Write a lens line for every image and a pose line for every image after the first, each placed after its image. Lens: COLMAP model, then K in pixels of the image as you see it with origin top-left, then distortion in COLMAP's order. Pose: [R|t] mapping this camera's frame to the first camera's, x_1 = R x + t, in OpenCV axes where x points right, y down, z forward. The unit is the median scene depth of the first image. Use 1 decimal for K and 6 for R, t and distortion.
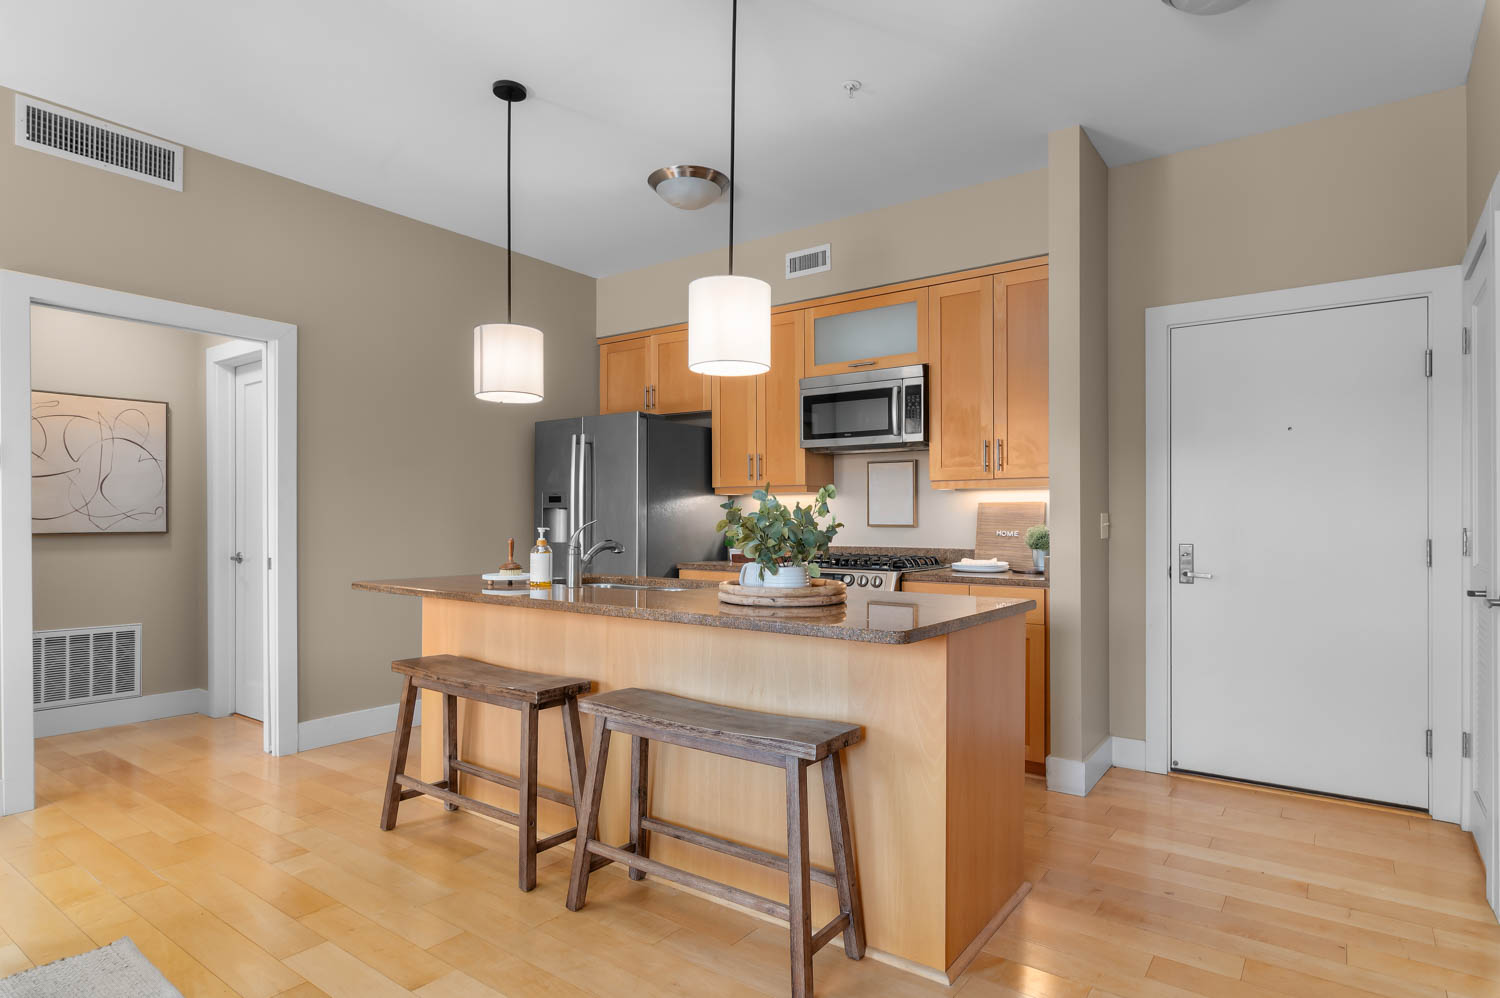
lens RADIAL K [[804.0, 0, 744.0], [0, 804.0, 506.3], [0, 0, 1]] dist [-0.005448, -0.000822]
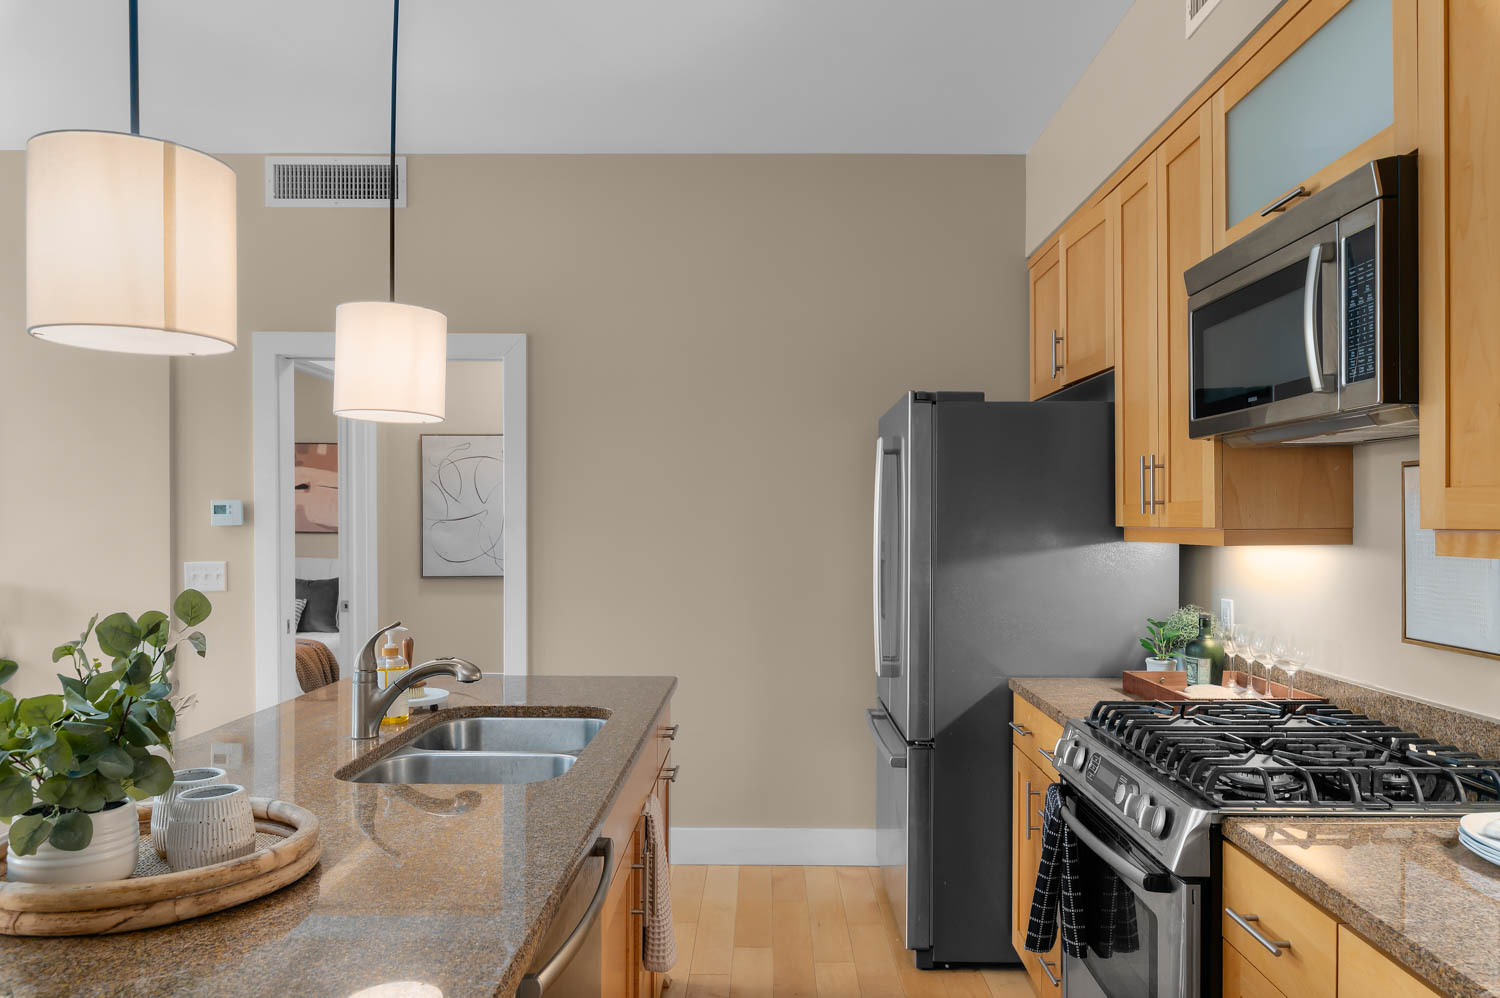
lens RADIAL K [[1041.2, 0, 760.8], [0, 1041.2, 503.8], [0, 0, 1]] dist [-0.001022, -0.001077]
pose [[0.602962, -0.011496, -0.797687, 0.366609], [0.018141, 0.999835, -0.000697, -0.044576], [0.797563, -0.014051, 0.603072, 0.493496]]
